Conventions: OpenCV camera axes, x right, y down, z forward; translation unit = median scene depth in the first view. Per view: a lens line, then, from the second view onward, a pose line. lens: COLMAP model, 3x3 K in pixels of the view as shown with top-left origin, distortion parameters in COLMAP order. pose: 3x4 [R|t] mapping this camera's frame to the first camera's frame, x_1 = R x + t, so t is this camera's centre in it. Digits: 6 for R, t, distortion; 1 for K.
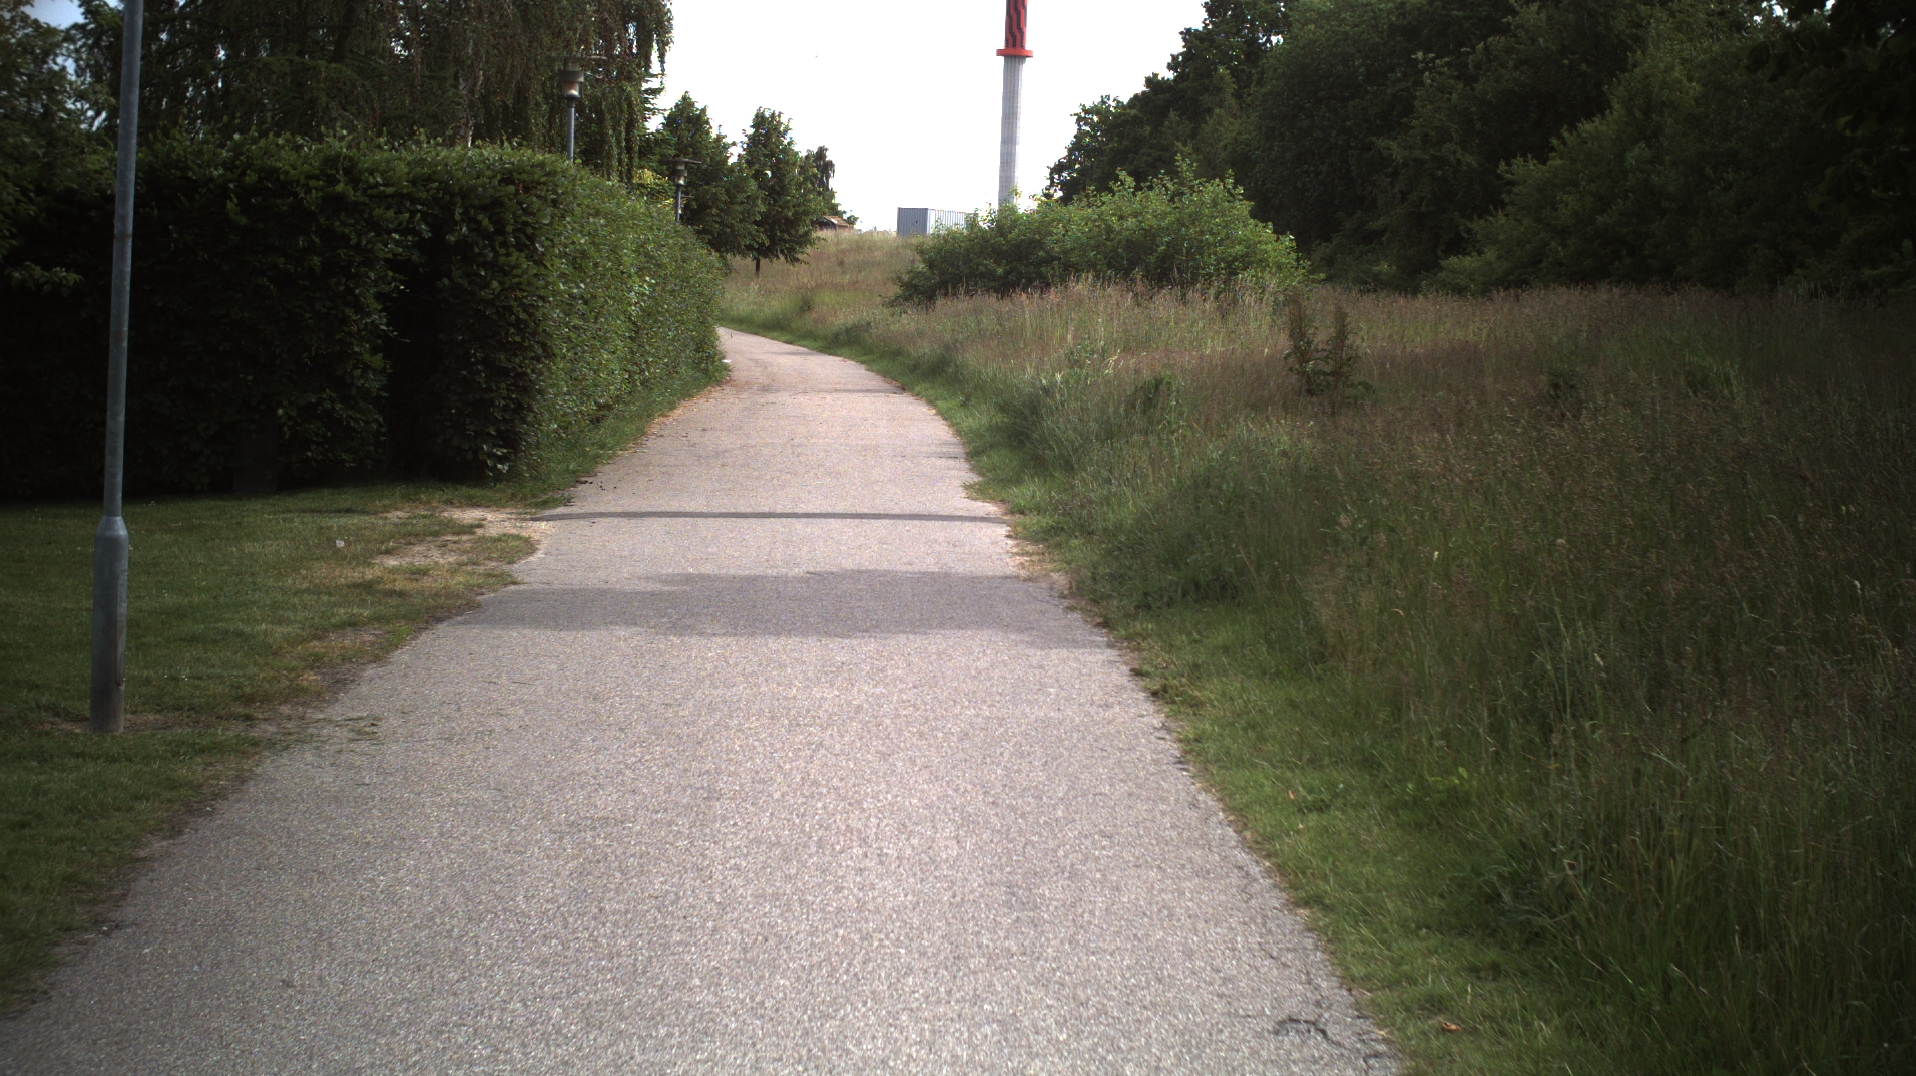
lens RADIAL K [[3319.4, 0, 958.0], [0, 3319.4, 538.0], [0, 0, 1]] dist [-0.284493, 0.212198]
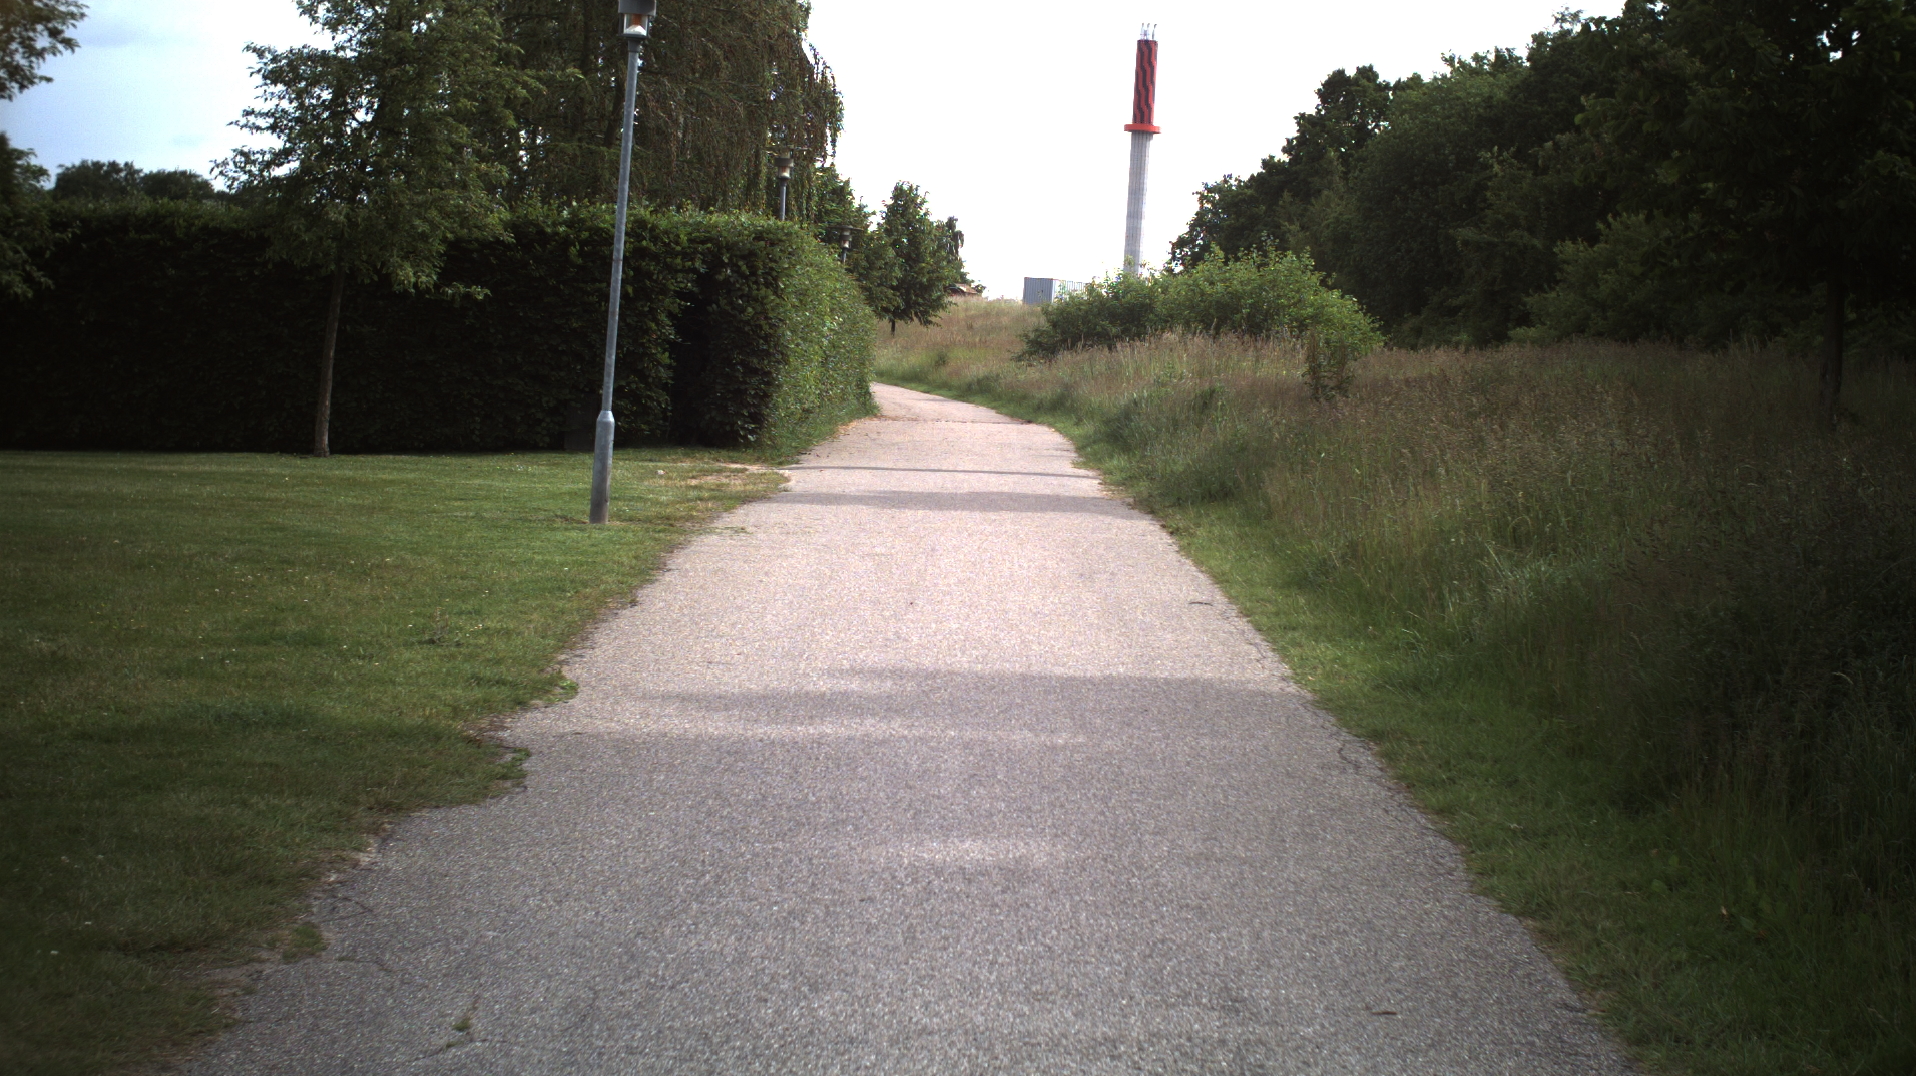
lens RADIAL K [[3319.4, 0, 958.0], [0, 3319.4, 538.0], [0, 0, 1]] dist [-0.284493, 0.212198]
pose [[0.999084, 0.023078, -0.036040, 0.002145], [-0.023852, 0.999491, -0.021205, 0.021651], [0.035532, 0.022045, 0.999125, -0.187031]]
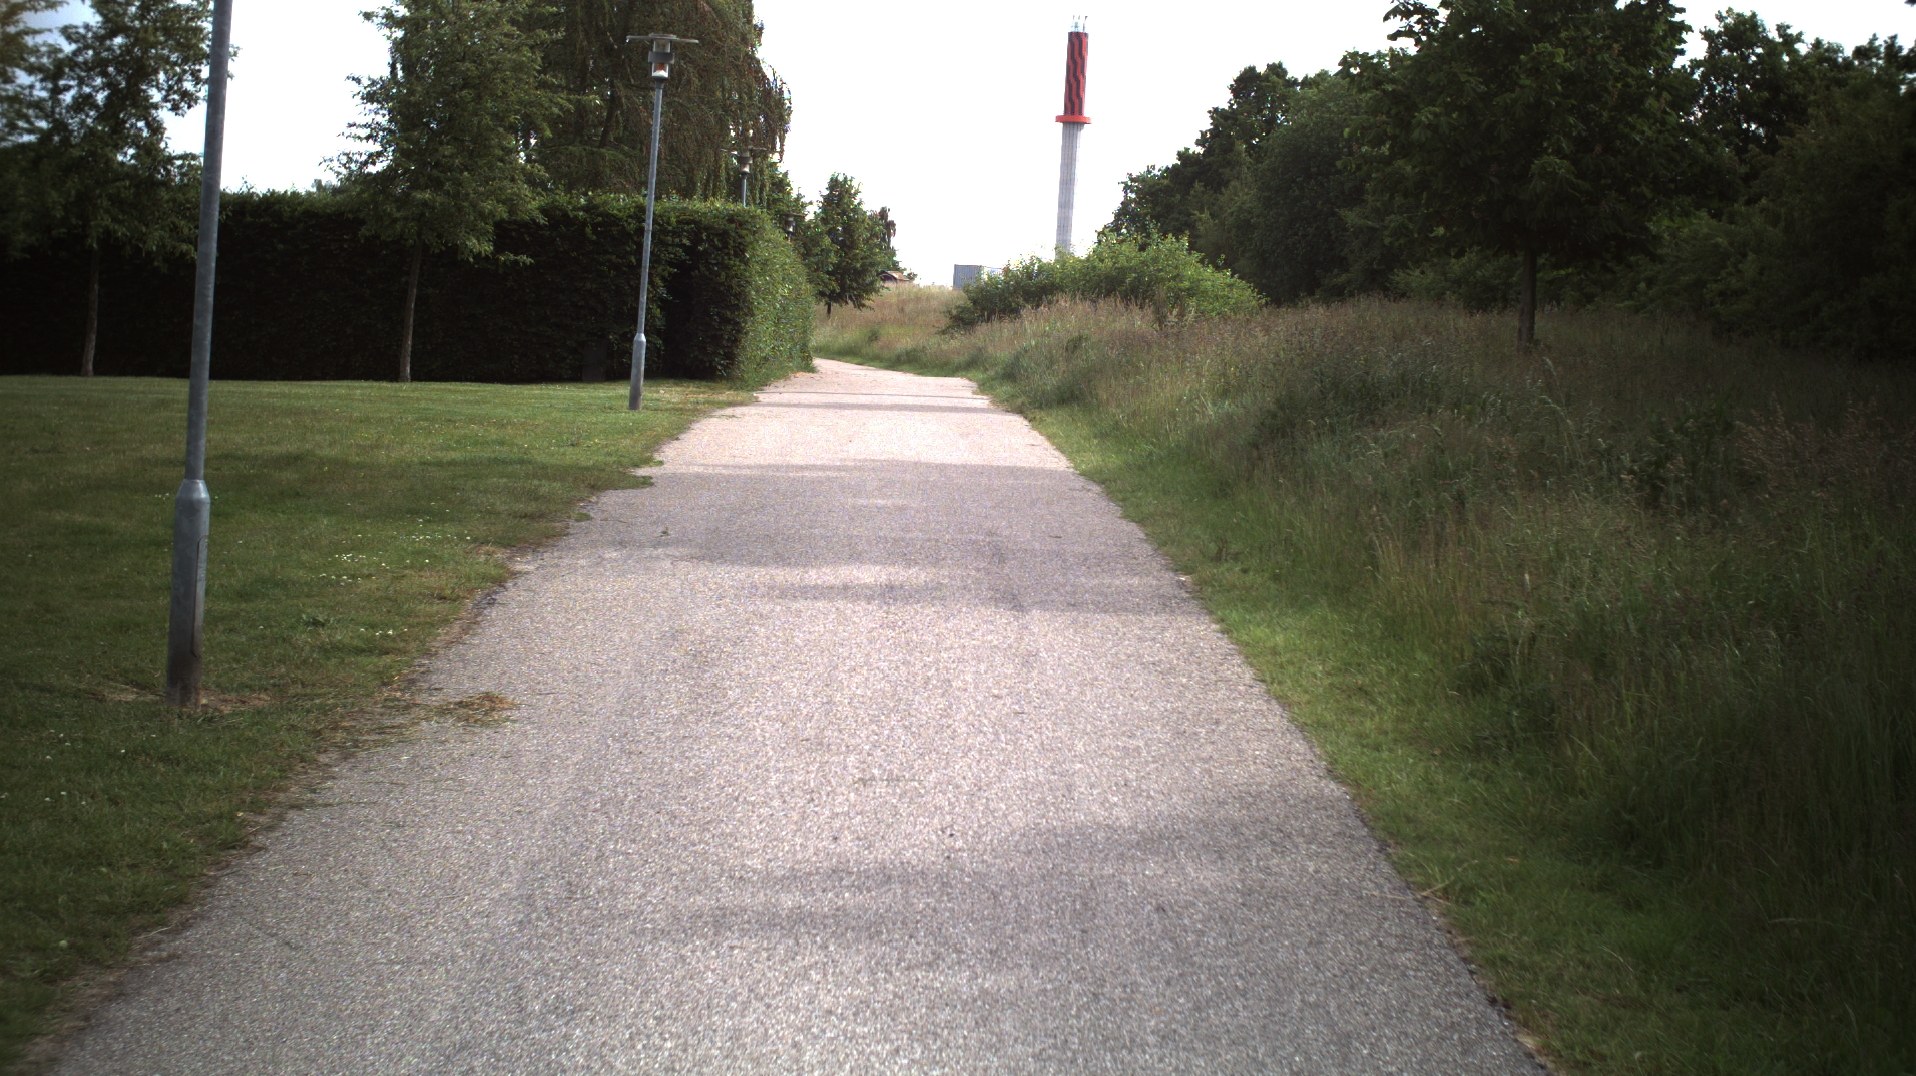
lens RADIAL K [[3319.4, 0, 958.0], [0, 3319.4, 538.0], [0, 0, 1]] dist [-0.284493, 0.212198]
pose [[0.999667, 0.019998, -0.016289, 0.011297], [-0.020304, 0.999616, -0.018850, 0.044885], [0.015906, 0.019174, 0.999690, -0.373300]]
